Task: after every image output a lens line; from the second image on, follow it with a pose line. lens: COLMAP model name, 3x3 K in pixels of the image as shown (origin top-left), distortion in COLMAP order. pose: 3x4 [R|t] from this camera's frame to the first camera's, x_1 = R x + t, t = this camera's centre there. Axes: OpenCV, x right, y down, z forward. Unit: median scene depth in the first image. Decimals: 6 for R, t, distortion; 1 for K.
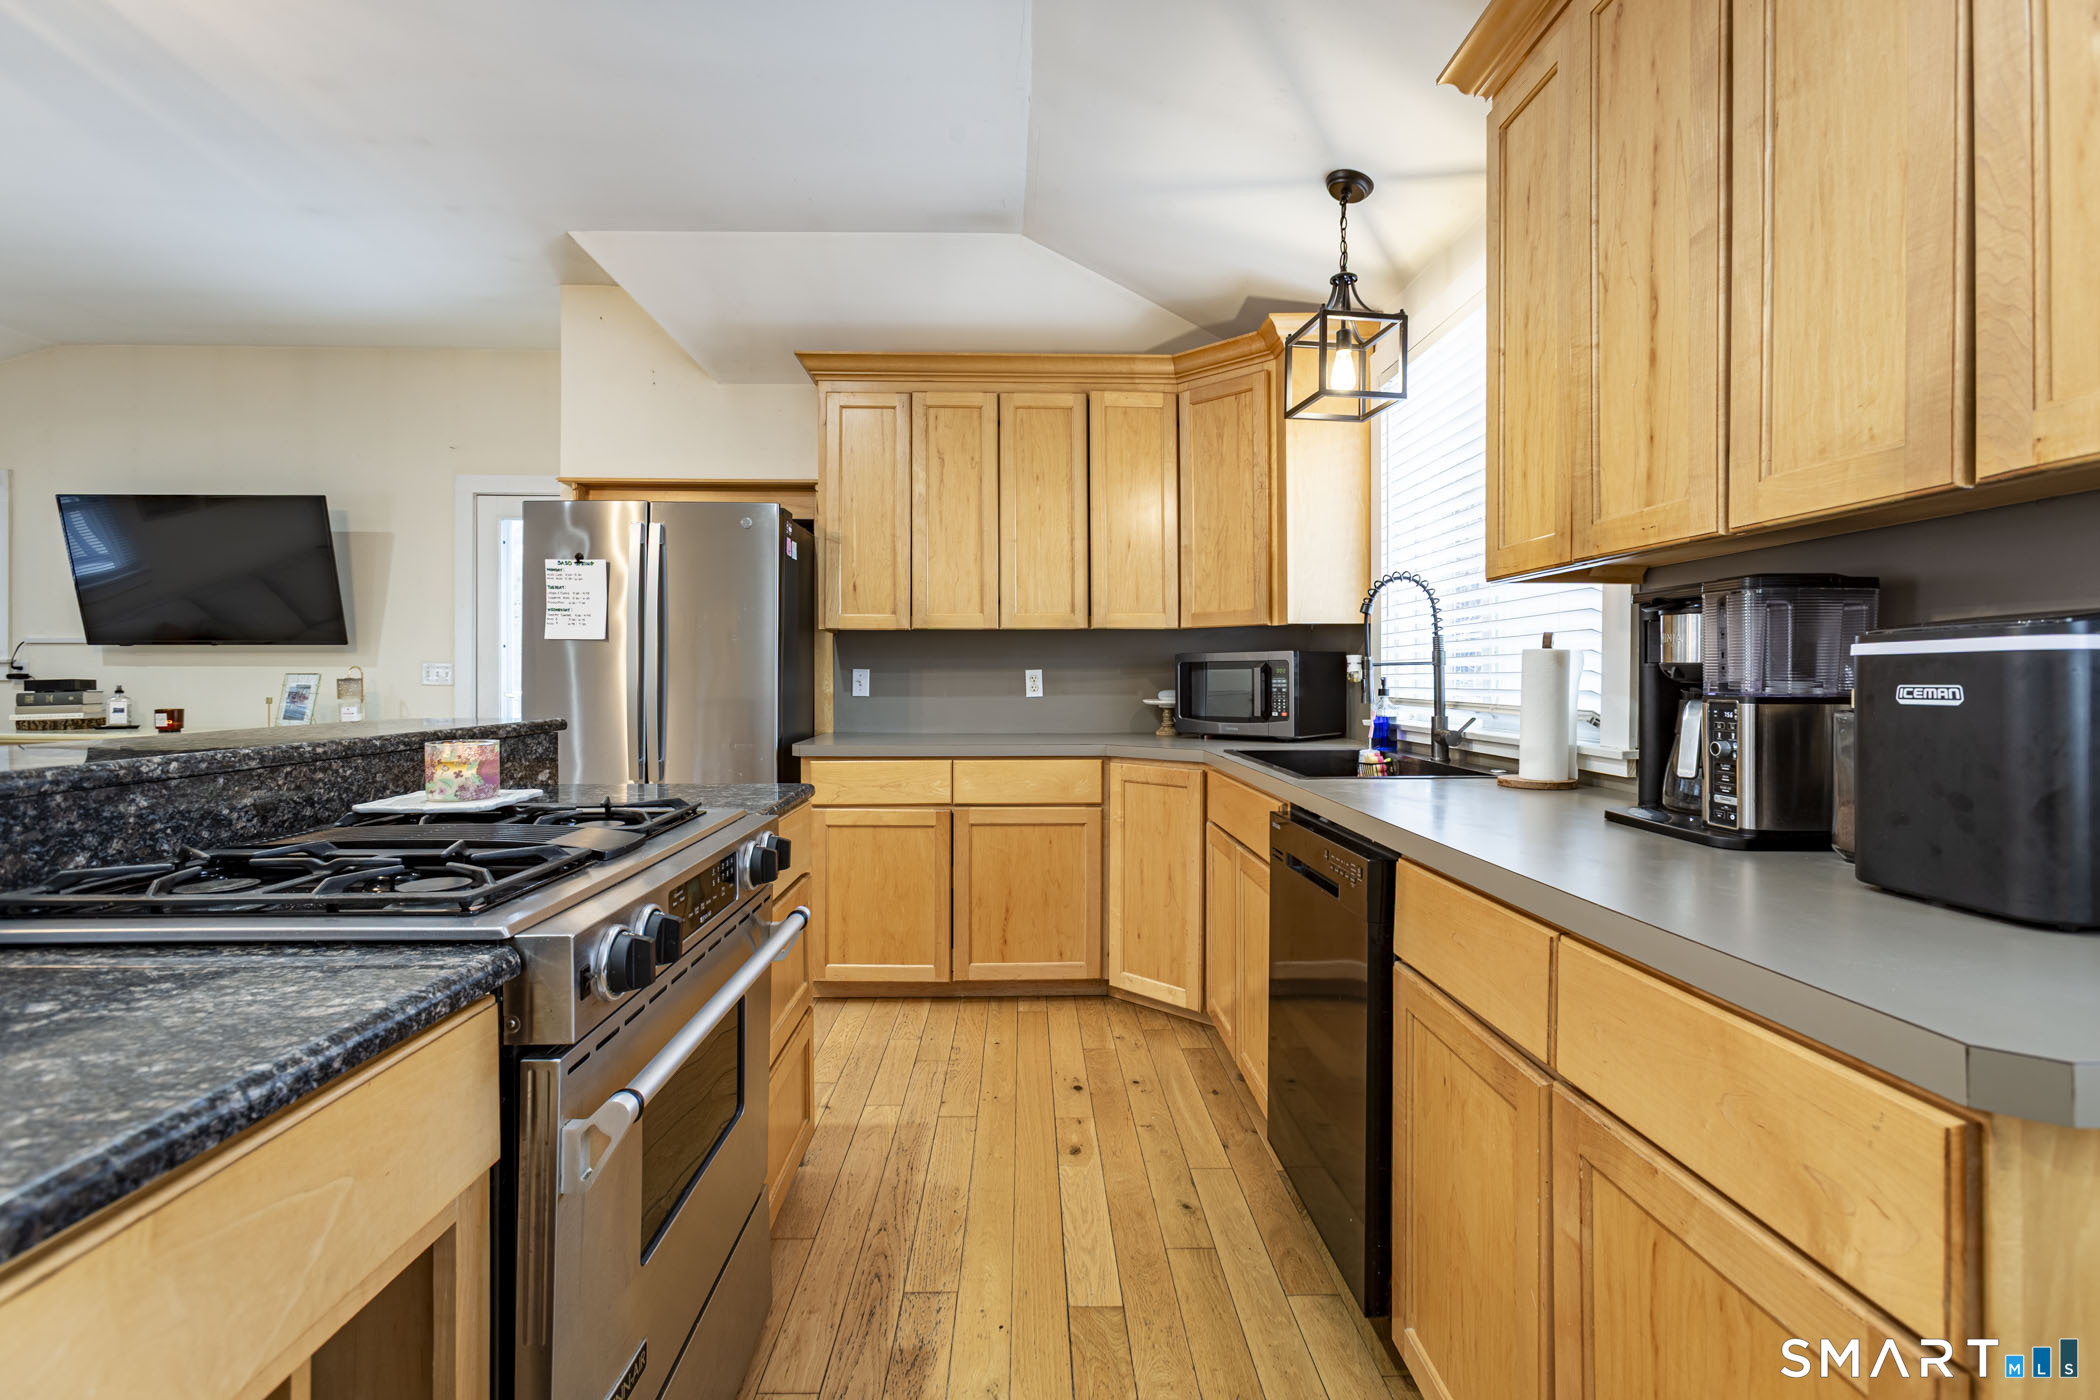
lens RADIAL K [[936.5, 0, 1010.5], [0, 936.5, 684.2], [0, 0, 1]] dist [0.000574, 0.000769]
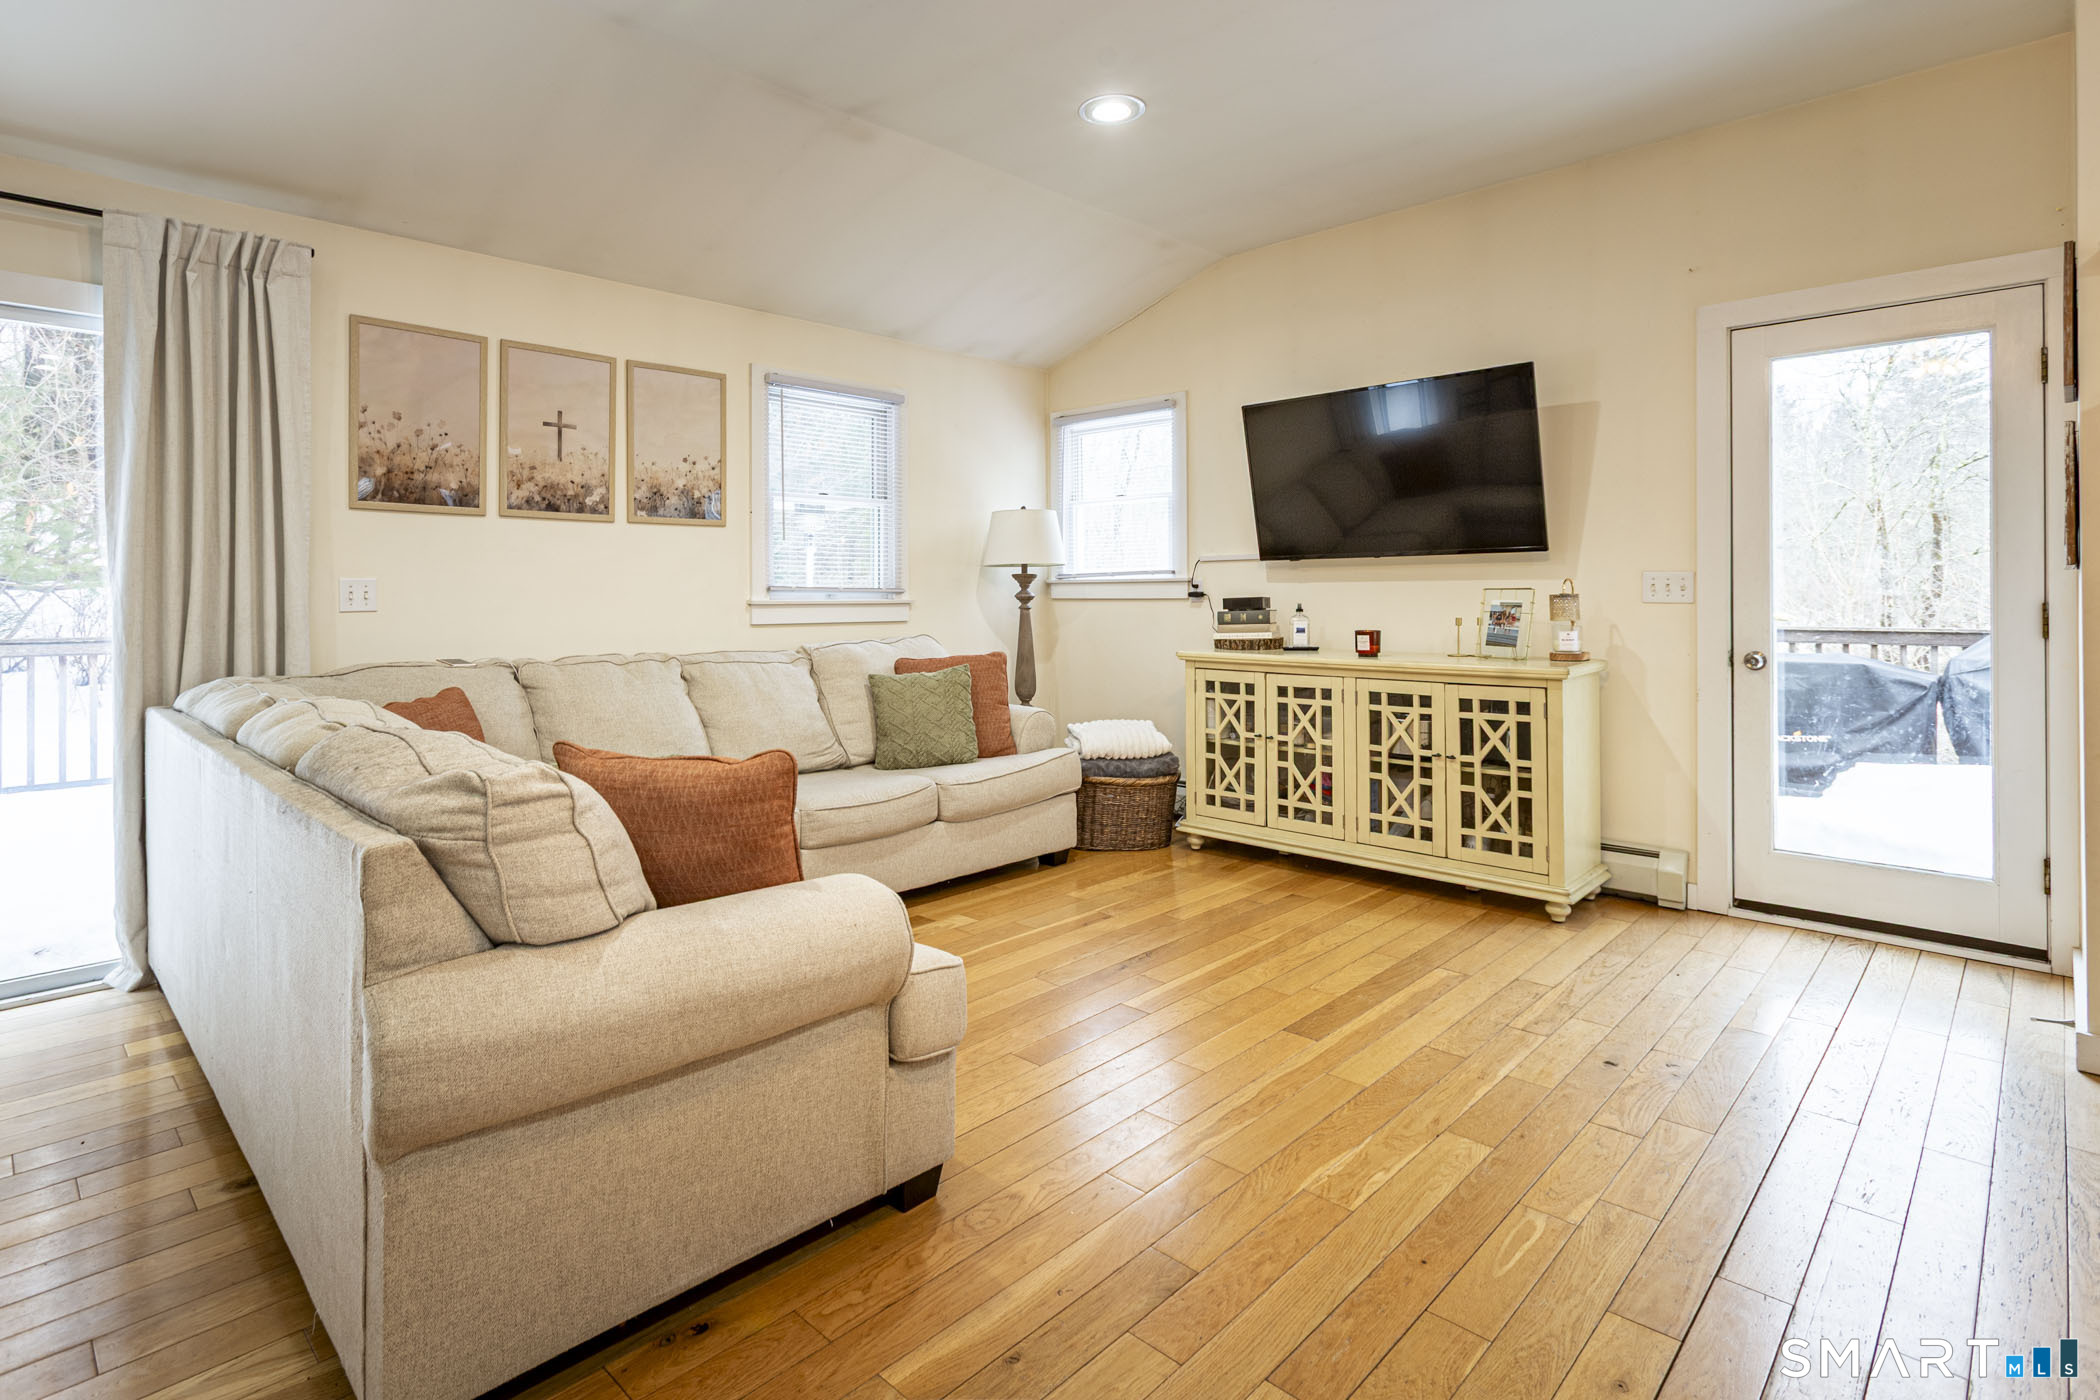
lens RADIAL K [[1058.6, 0, 975.1], [0, 1058.6, 593.0], [0, 0, 1]] dist [-0.012787, 0.014332]
pose [[0.691794, -0.006001, -0.722070, -0.577151], [0.000850, 0.999972, -0.007496, -0.001983], [0.722094, 0.004572, 0.691779, 0.067837]]
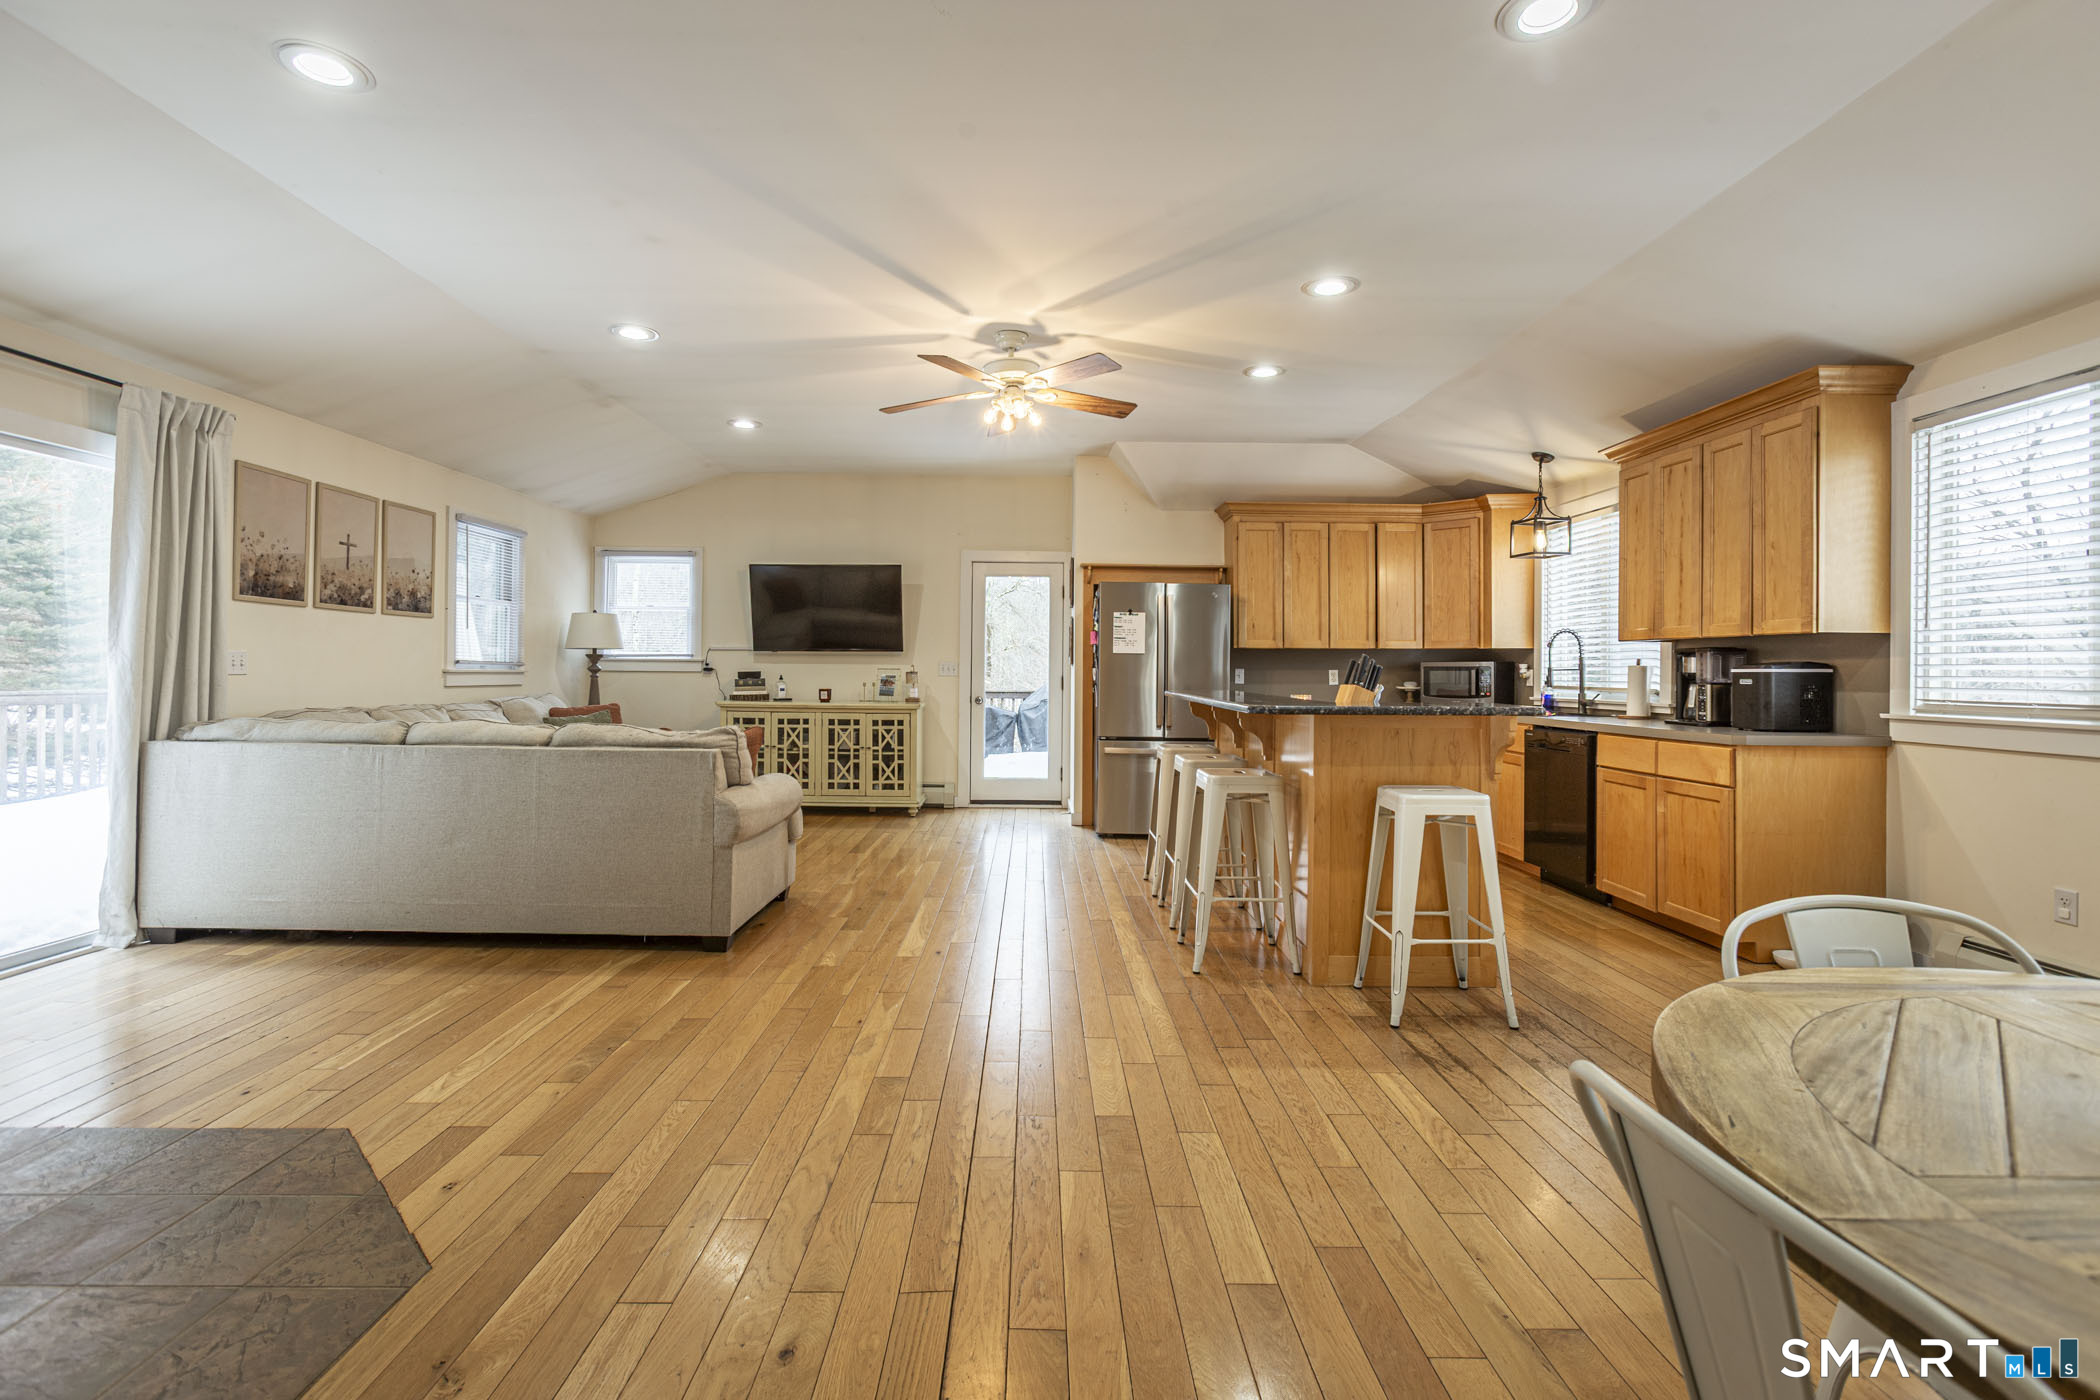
lens RADIAL K [[907.4, 0, 1063.2], [0, 907.4, 669.4], [0, 0, 1]] dist [0.016353, 0.000169]
pose [[0.999832, 0.007259, 0.016808, -0.640483], [-0.007089, 0.999924, -0.010115, 0.005729], [-0.016880, 0.009994, 0.999808, -0.905728]]
